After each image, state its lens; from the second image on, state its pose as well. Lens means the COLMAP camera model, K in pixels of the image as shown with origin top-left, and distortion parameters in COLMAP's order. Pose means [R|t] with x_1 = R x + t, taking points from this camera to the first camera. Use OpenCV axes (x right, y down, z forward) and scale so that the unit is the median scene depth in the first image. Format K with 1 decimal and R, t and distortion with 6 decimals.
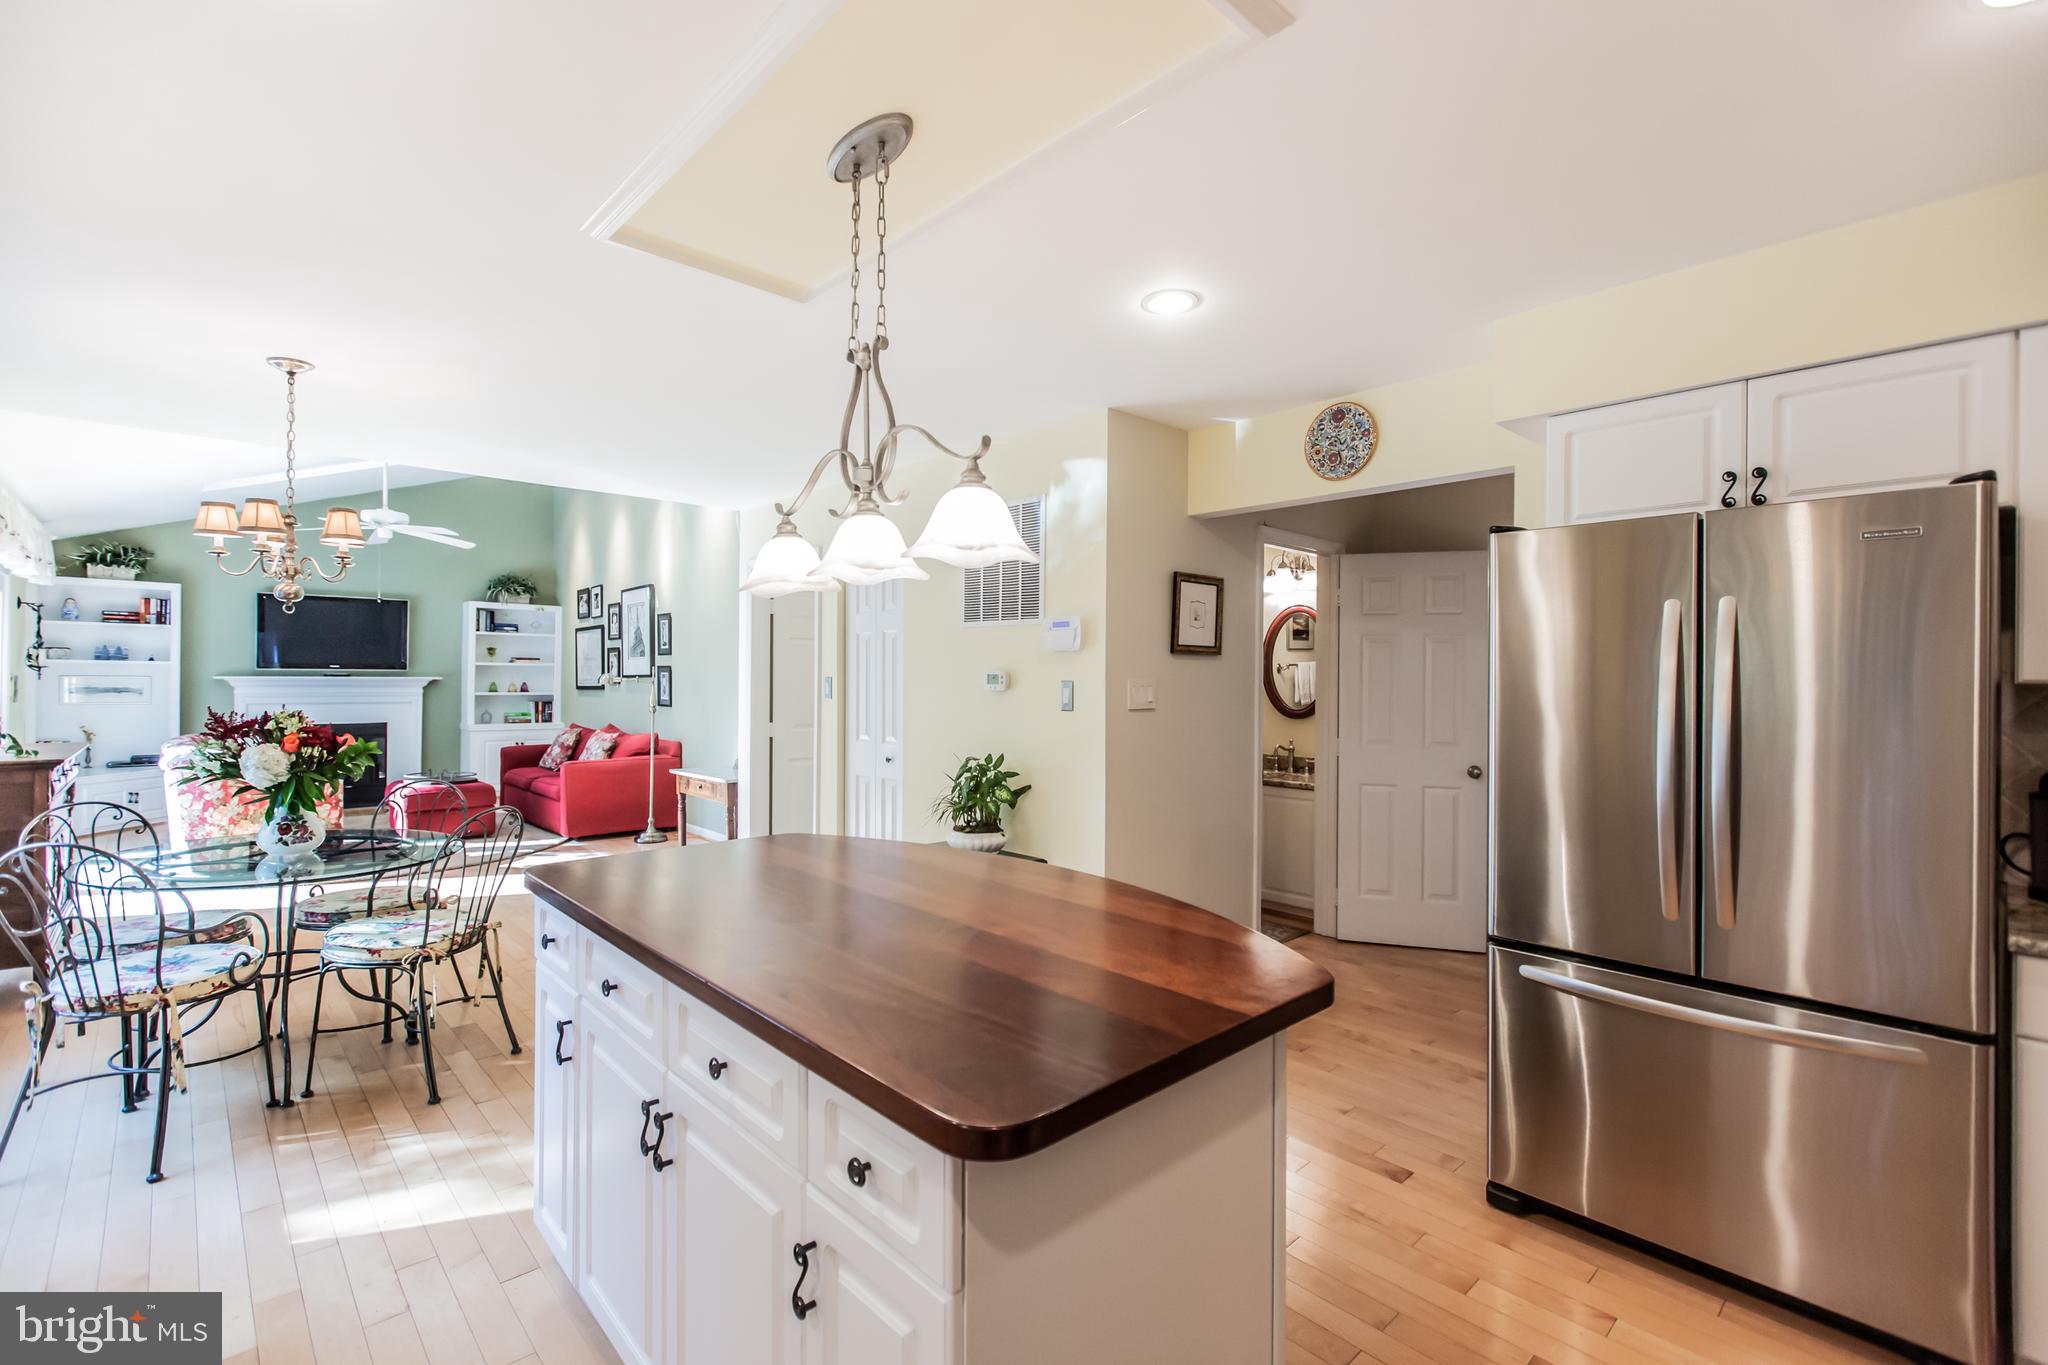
lens RADIAL K [[911.1, 0, 1017.9], [0, 911.1, 677.6], [0, 0, 1]] dist [0.002027, -0.000162]
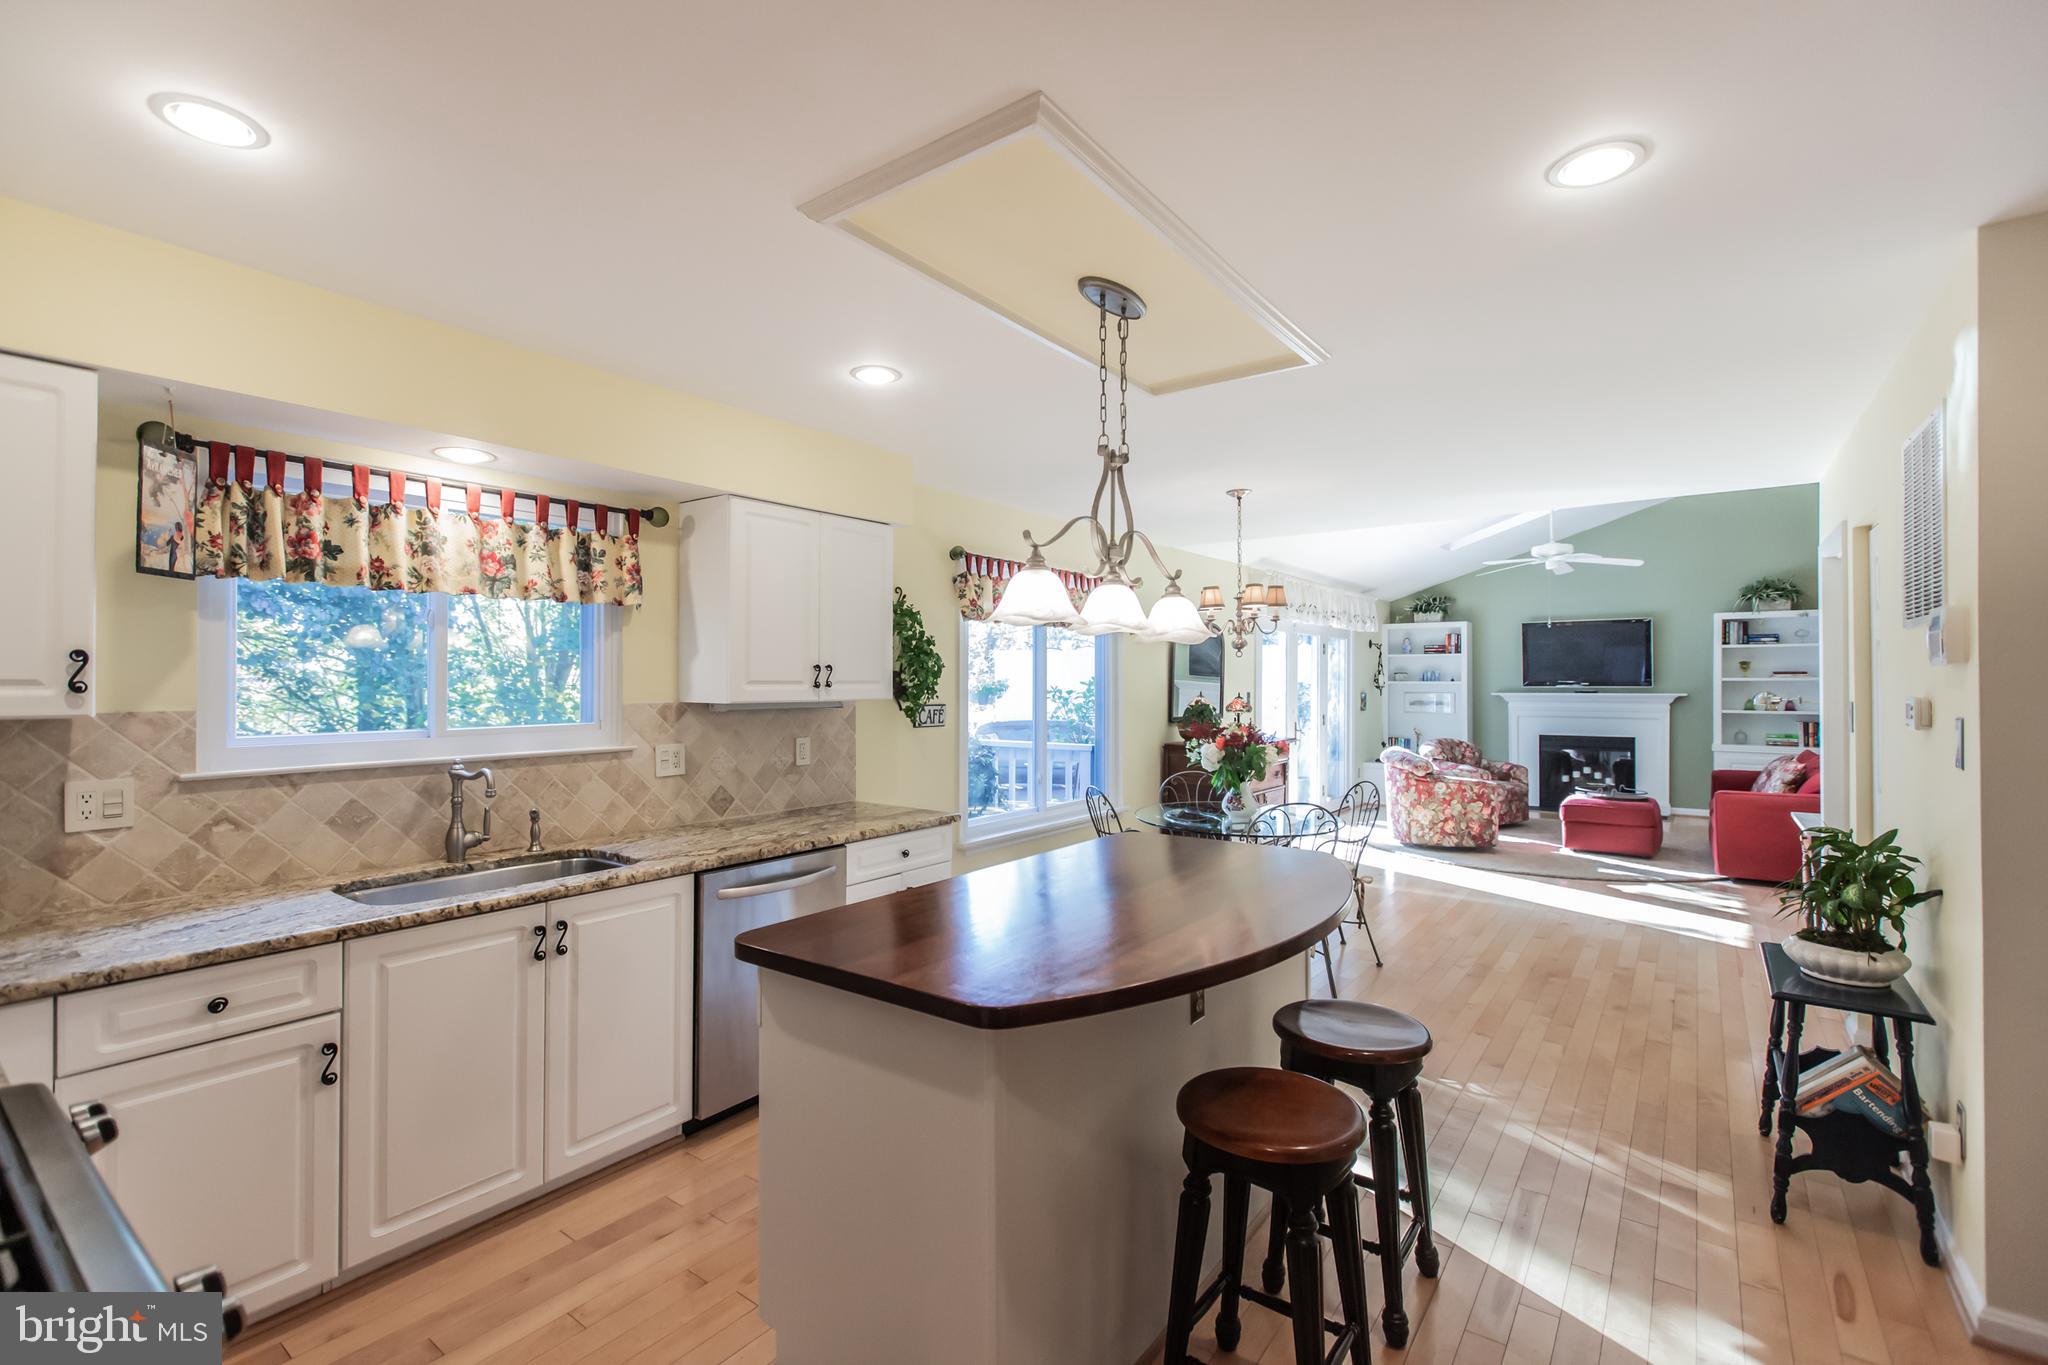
lens RADIAL K [[911.1, 0, 1017.9], [0, 911.1, 677.6], [0, 0, 1]] dist [0.002027, -0.000162]
pose [[0.171115, -0.012904, -0.985167, 0.239675], [0.002571, 0.999917, -0.012651, -0.008134], [0.985248, -0.000368, 0.171134, 0.148432]]
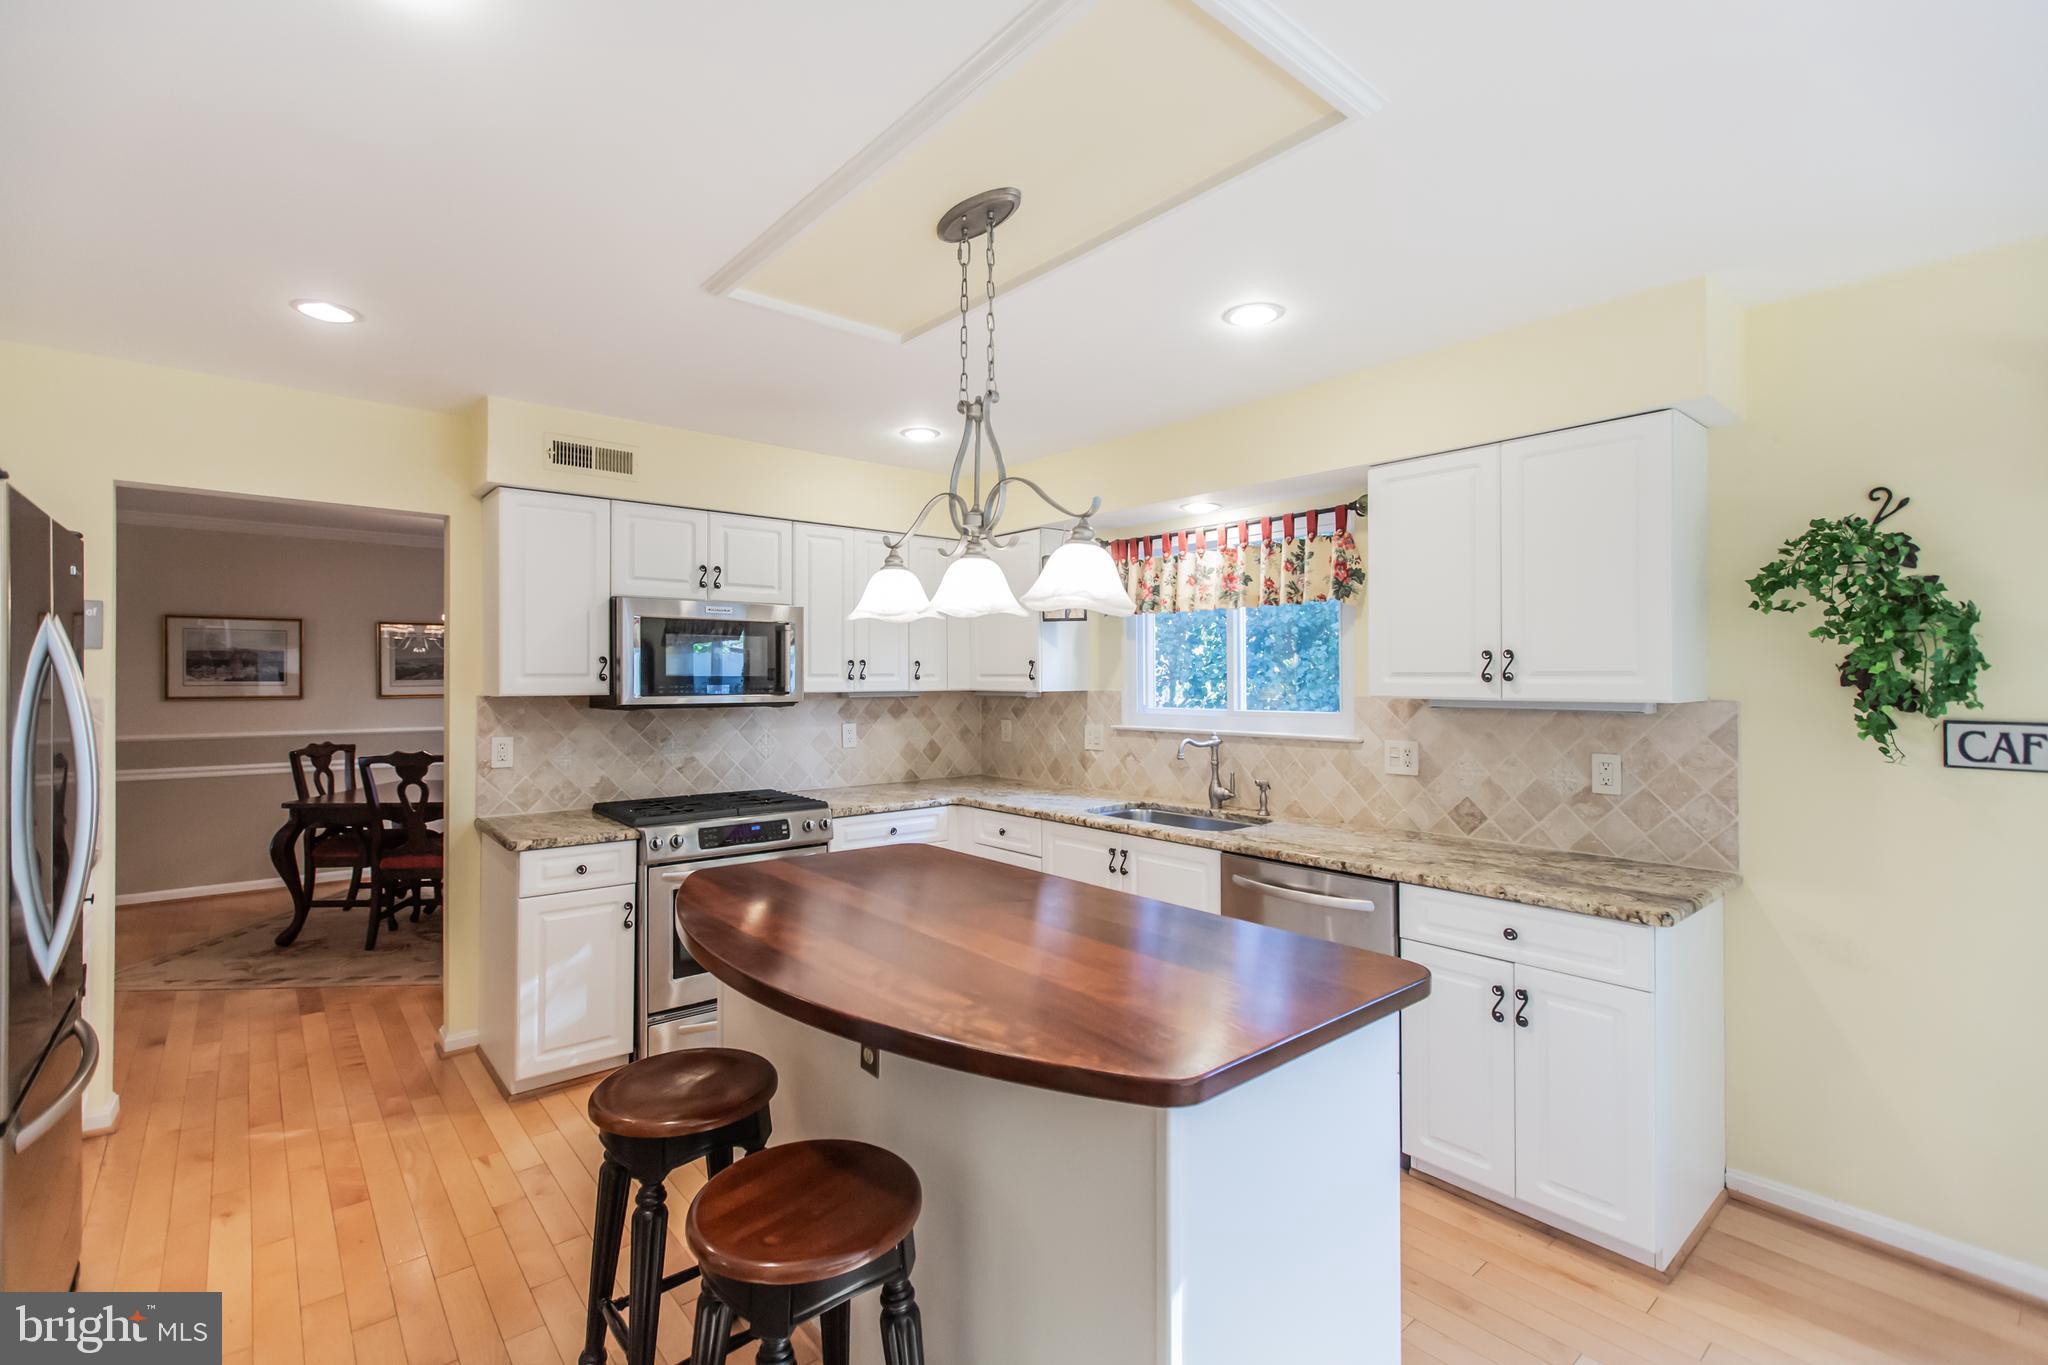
lens RADIAL K [[911.1, 0, 1017.9], [0, 911.1, 677.6], [0, 0, 1]] dist [0.002027, -0.000162]
pose [[-0.998499, -0.007395, 0.054260, -0.055277], [-0.007375, 0.999973, 0.000561, -0.009367], [-0.054262, 0.000160, -0.998527, 0.460098]]
